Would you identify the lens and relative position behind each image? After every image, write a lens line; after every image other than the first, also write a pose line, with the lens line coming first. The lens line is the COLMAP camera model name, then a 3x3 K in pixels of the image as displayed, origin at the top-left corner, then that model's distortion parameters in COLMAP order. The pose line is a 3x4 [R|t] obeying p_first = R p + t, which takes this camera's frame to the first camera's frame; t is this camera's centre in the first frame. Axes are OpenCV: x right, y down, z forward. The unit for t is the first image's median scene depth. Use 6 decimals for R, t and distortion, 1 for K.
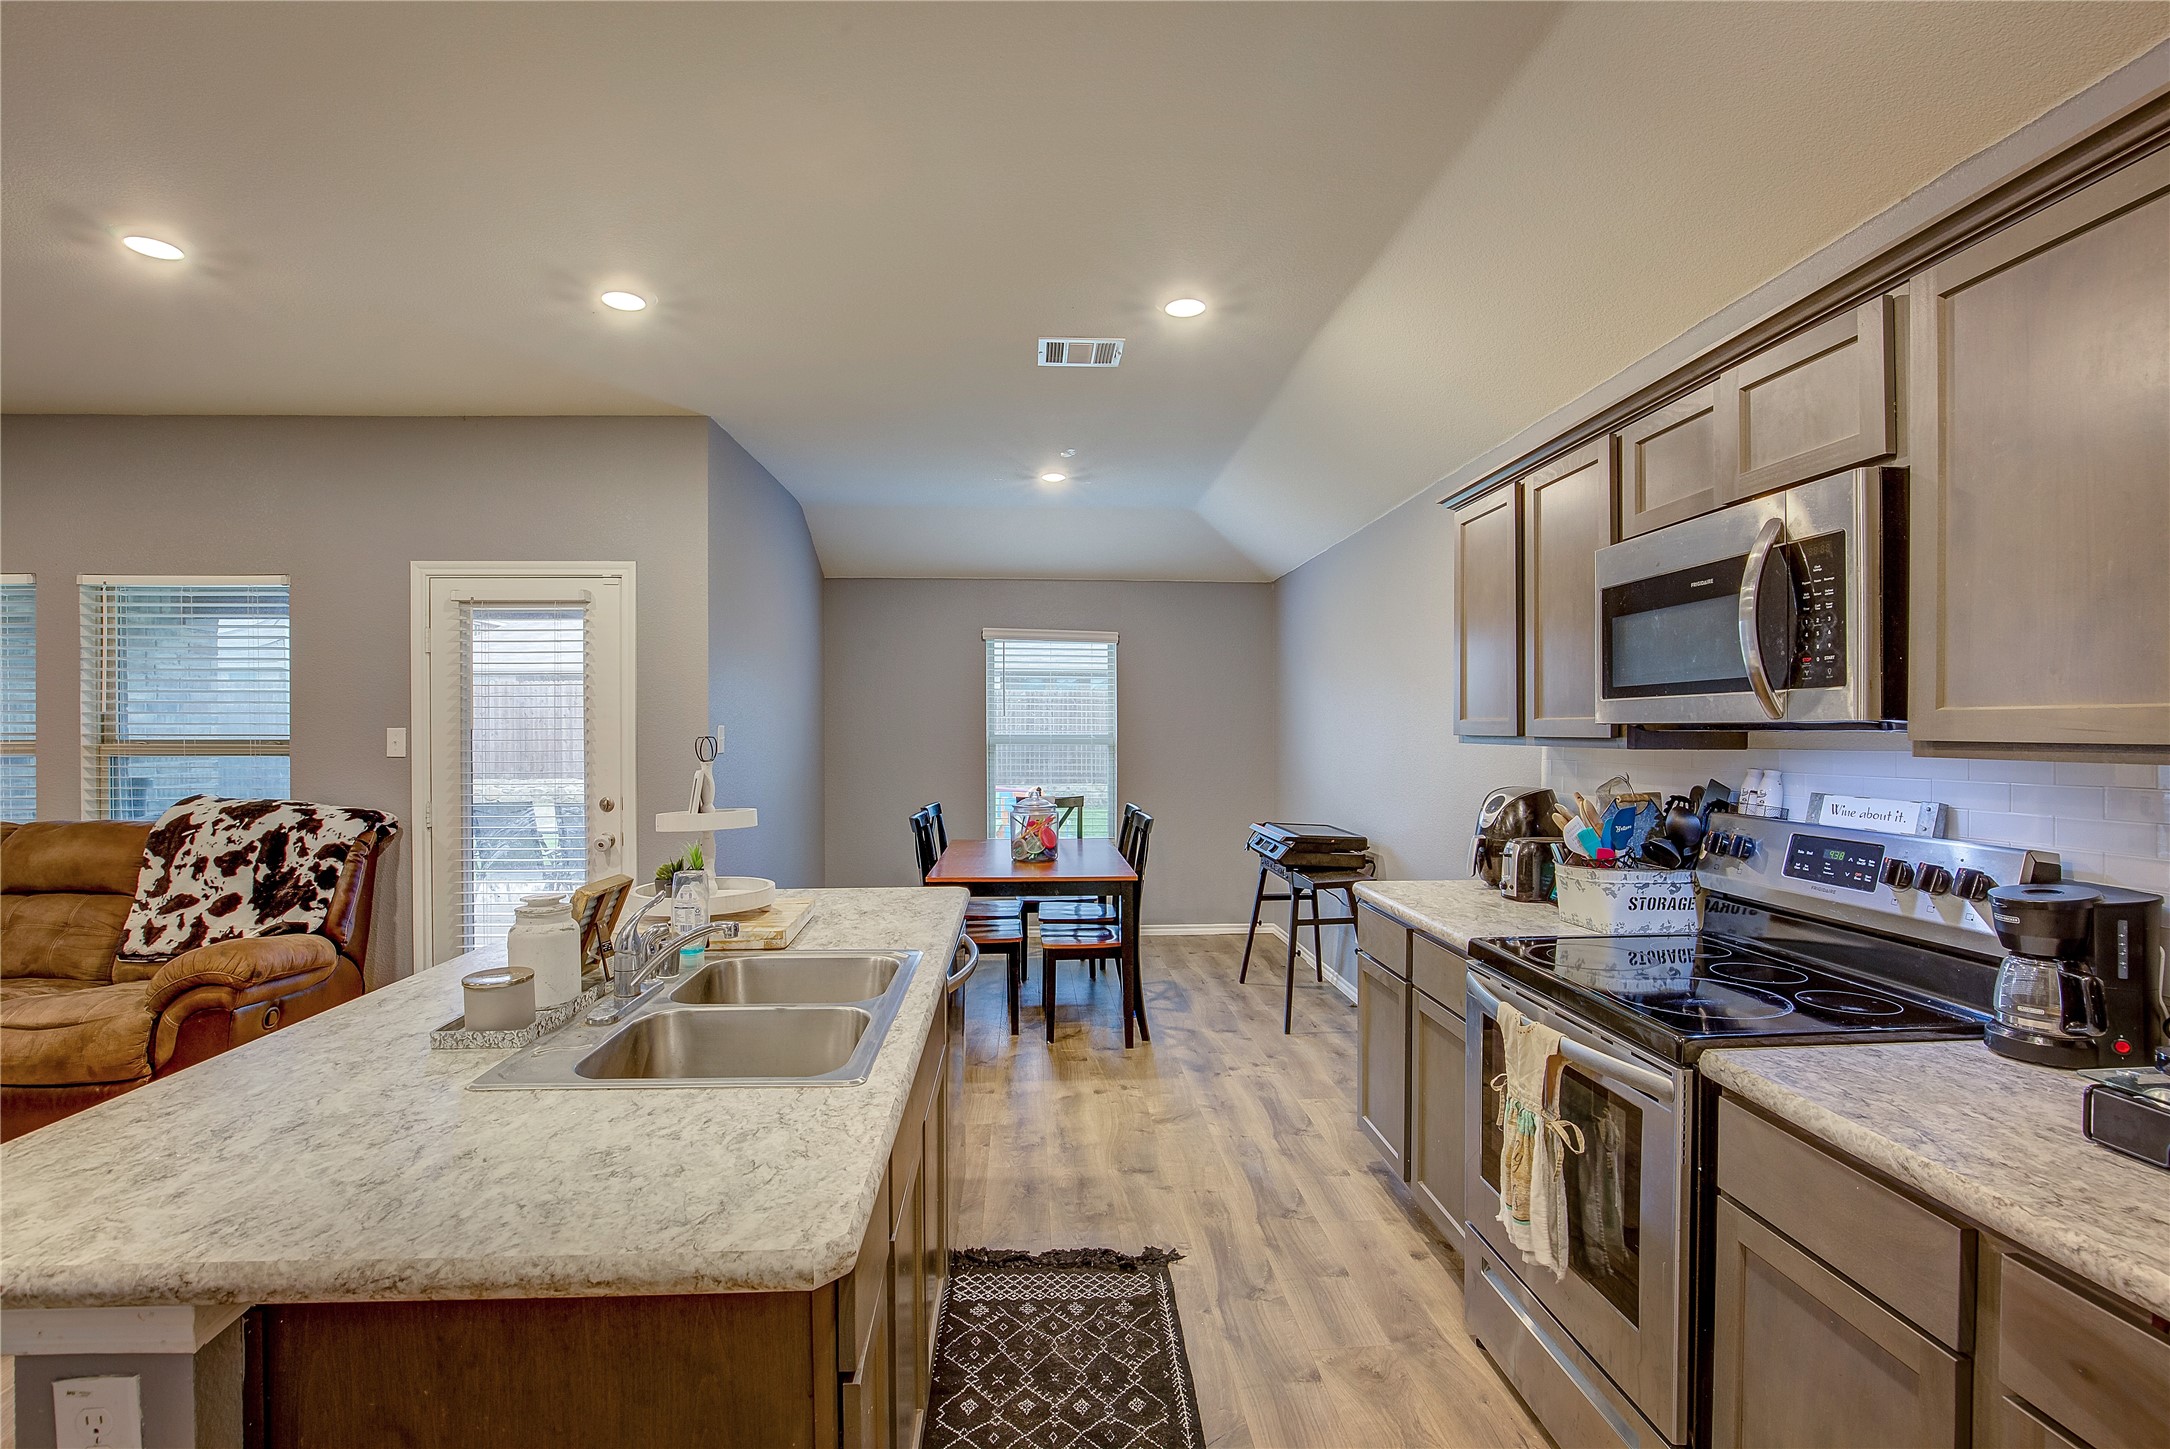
lens RADIAL K [[992.3, 0, 1086.5], [0, 992.3, 725.9], [0, 0, 1]] dist [-0.035590, 0.007469]
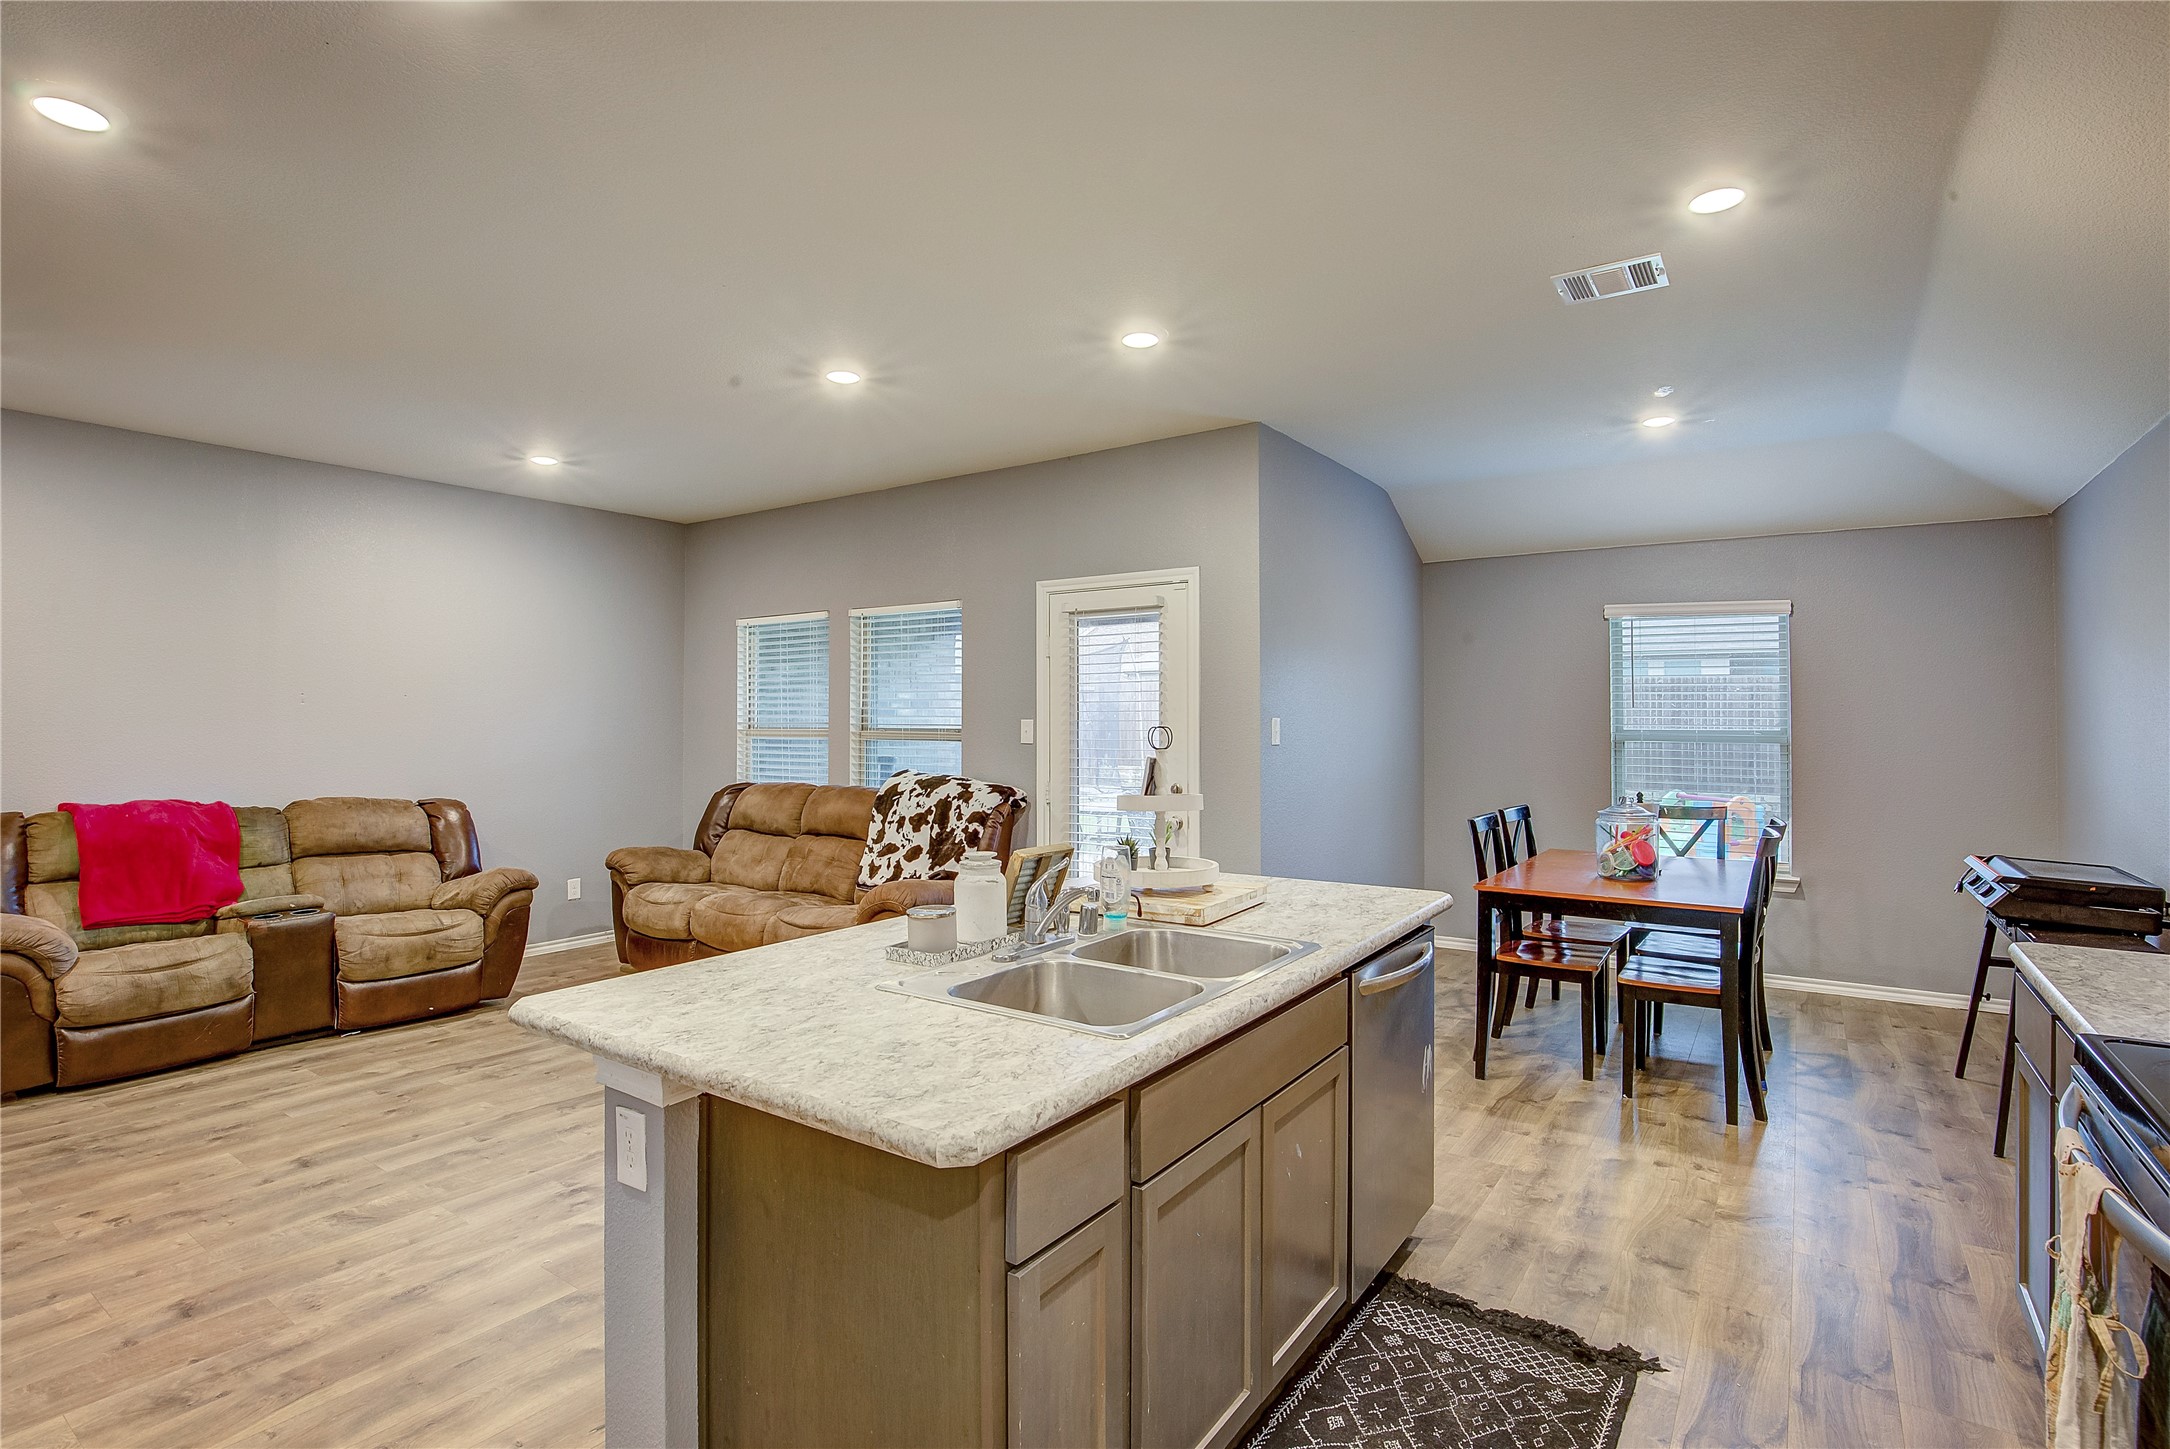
lens RADIAL K [[1055.0, 0, 1080.6], [0, 1055.0, 700.3], [0, 0, 1]] dist [-0.033347, 0.004968]
pose [[0.783153, -0.008811, -0.621767, 0.183580], [-0.003069, 0.999833, -0.018034, 0.001569], [0.621822, 0.016032, 0.782995, 0.016054]]
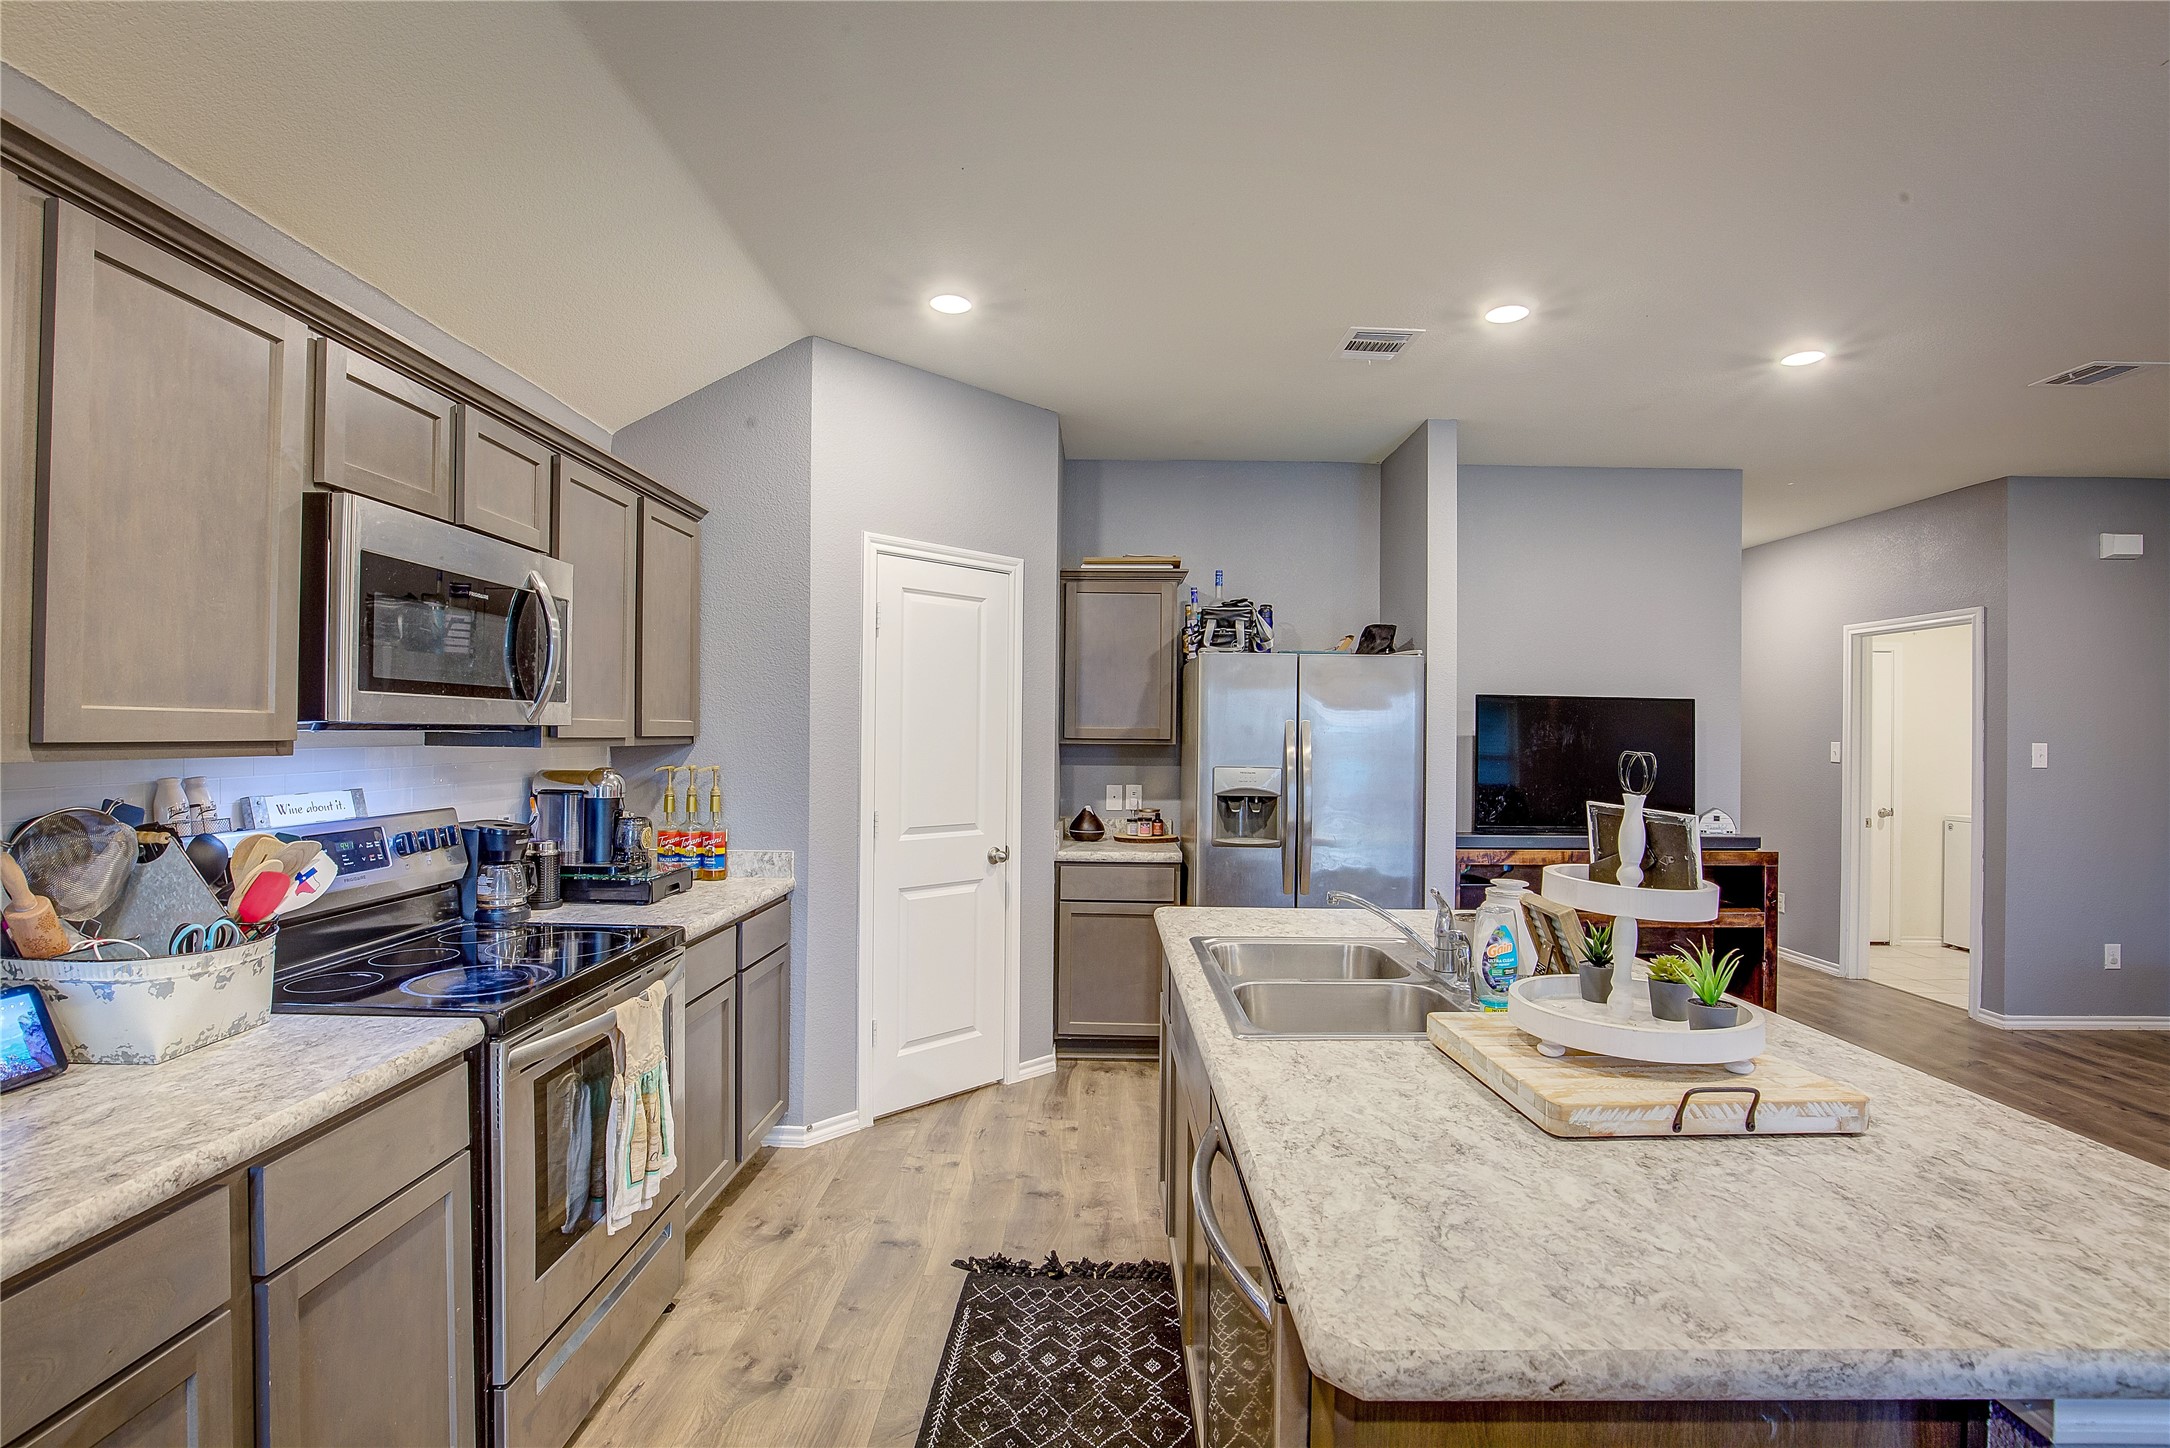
lens RADIAL K [[992.3, 0, 1088.3], [0, 992.3, 730.1], [0, 0, 1]] dist [-0.035590, 0.007469]
pose [[-0.997703, -0.007190, 0.067363, -0.061999], [-0.007478, 0.999964, -0.004035, 0.001721], [-0.067331, -0.004530, -0.997720, 1.064704]]
